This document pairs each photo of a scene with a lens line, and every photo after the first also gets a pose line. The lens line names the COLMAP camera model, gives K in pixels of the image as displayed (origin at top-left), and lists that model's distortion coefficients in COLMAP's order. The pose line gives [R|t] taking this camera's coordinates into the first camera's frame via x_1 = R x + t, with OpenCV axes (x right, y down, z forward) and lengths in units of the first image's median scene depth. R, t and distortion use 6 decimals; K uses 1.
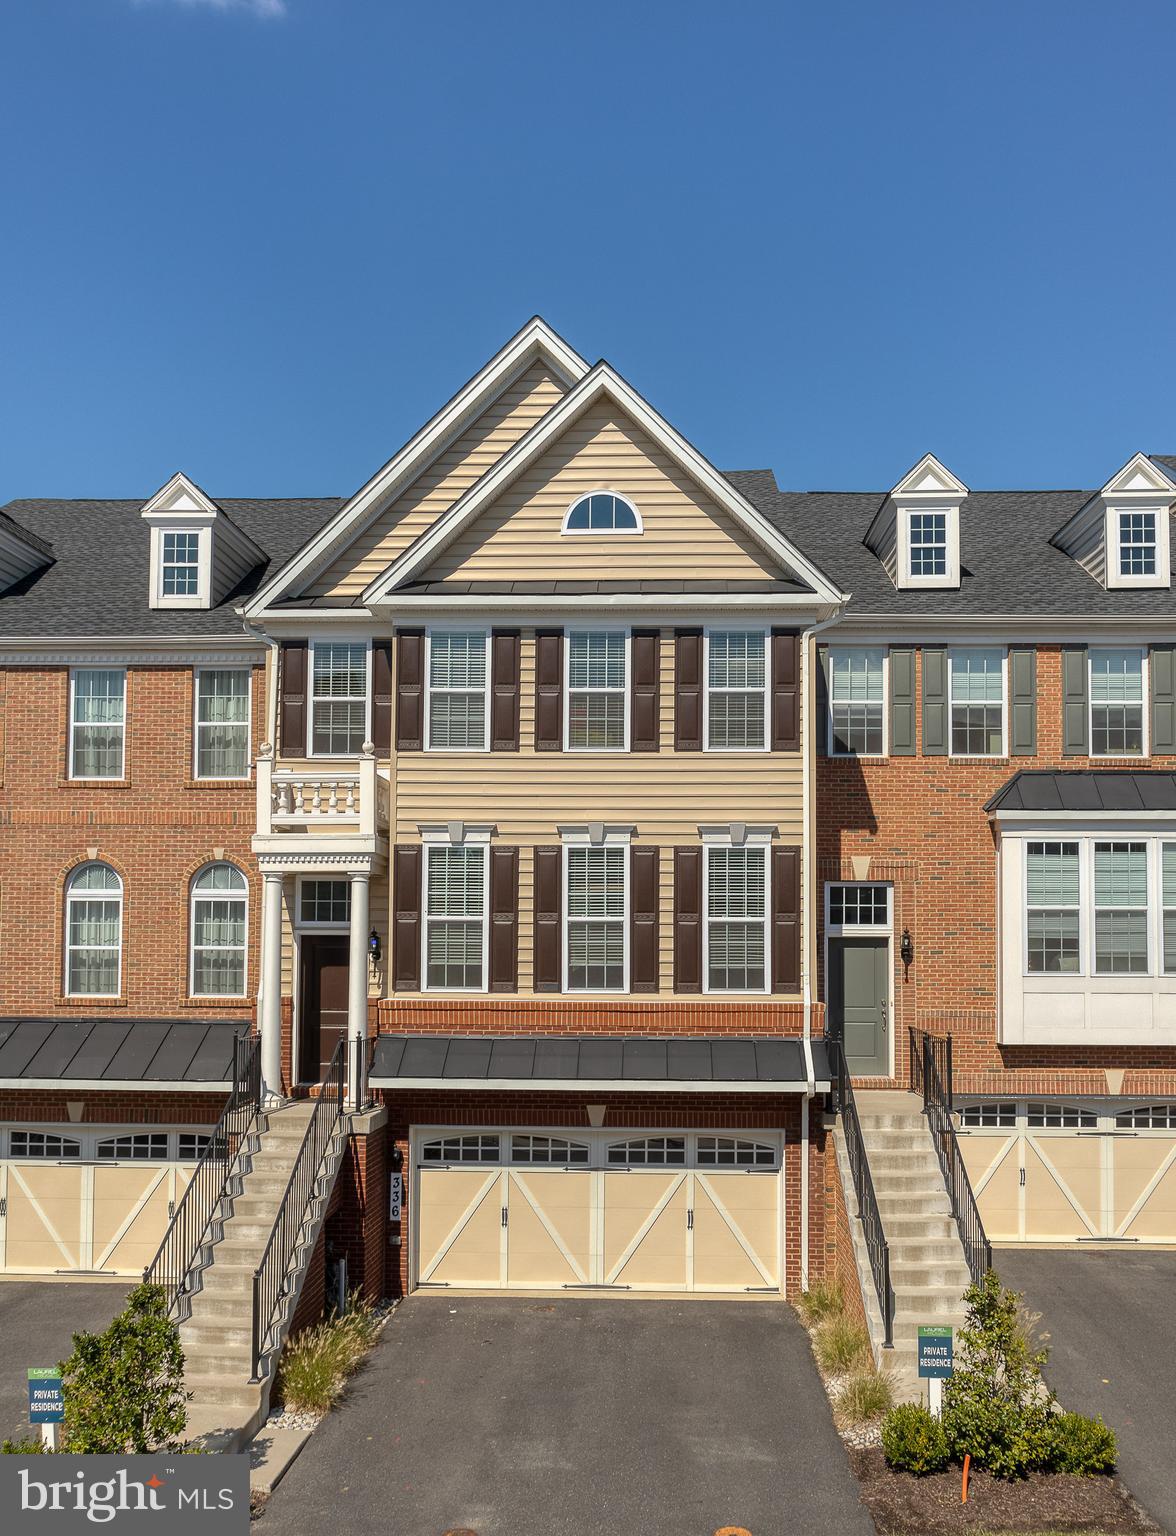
lens RADIAL K [[2109.1, 0, 588.0], [0, 2109.1, 768.0], [0, 0, 1]] dist [-0.155802, 0.101094]
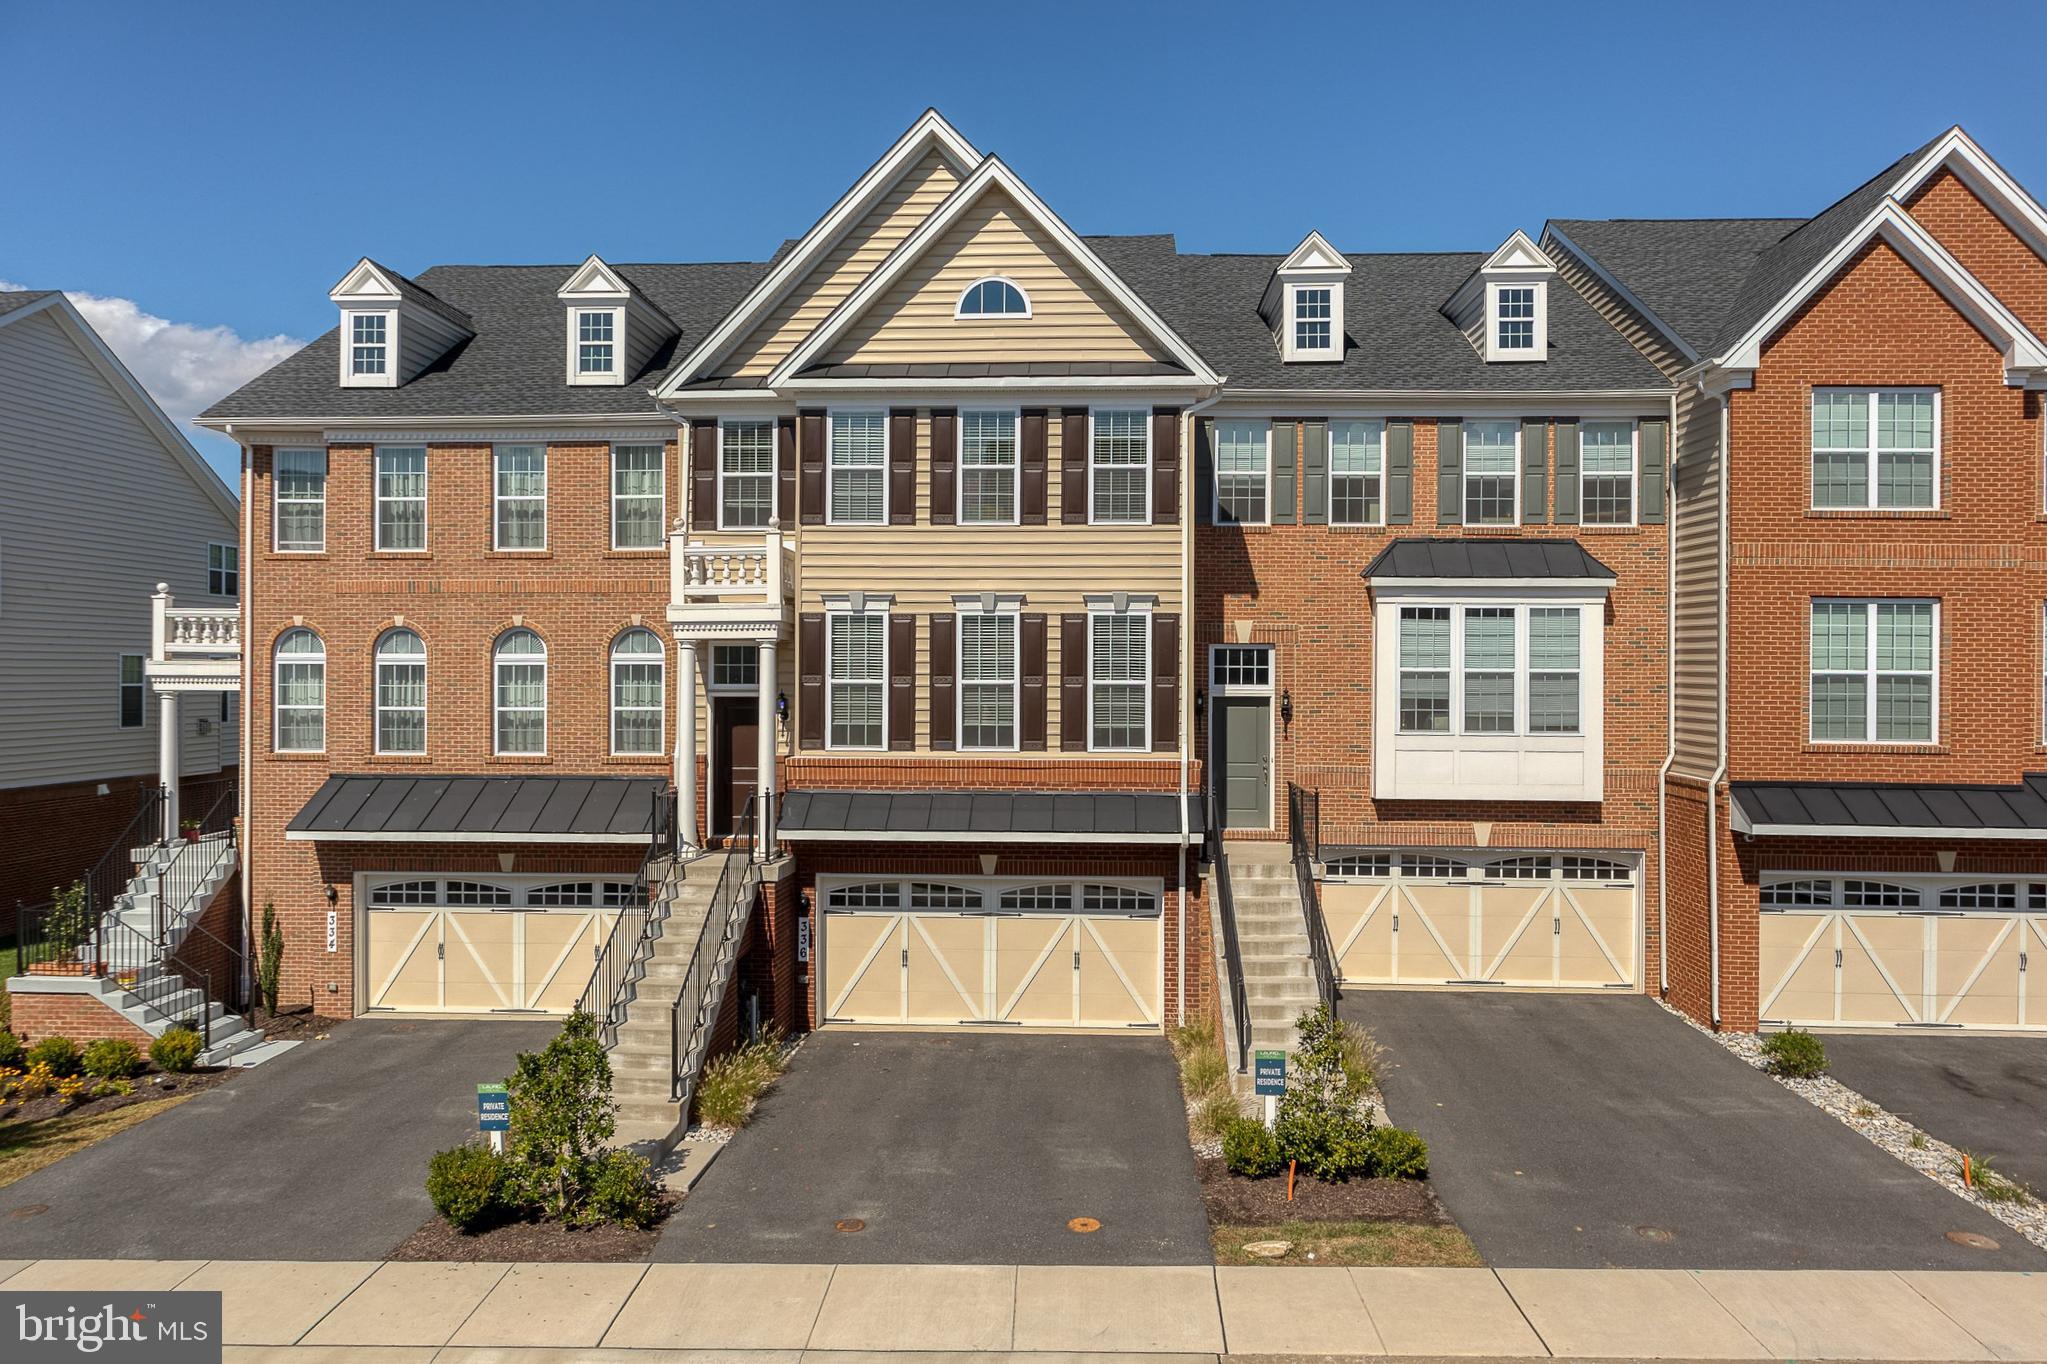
lens RADIAL K [[2521.6, 0, 1023.5], [0, 2521.6, 682.0], [0, 0, 1]] dist [-0.219453, 0.003975]
pose [[0.999751, -0.002146, -0.022190, 0.049712], [0.004148, 0.995879, 0.090593, -0.043717], [0.021904, -0.090662, 0.995641, -0.271010]]
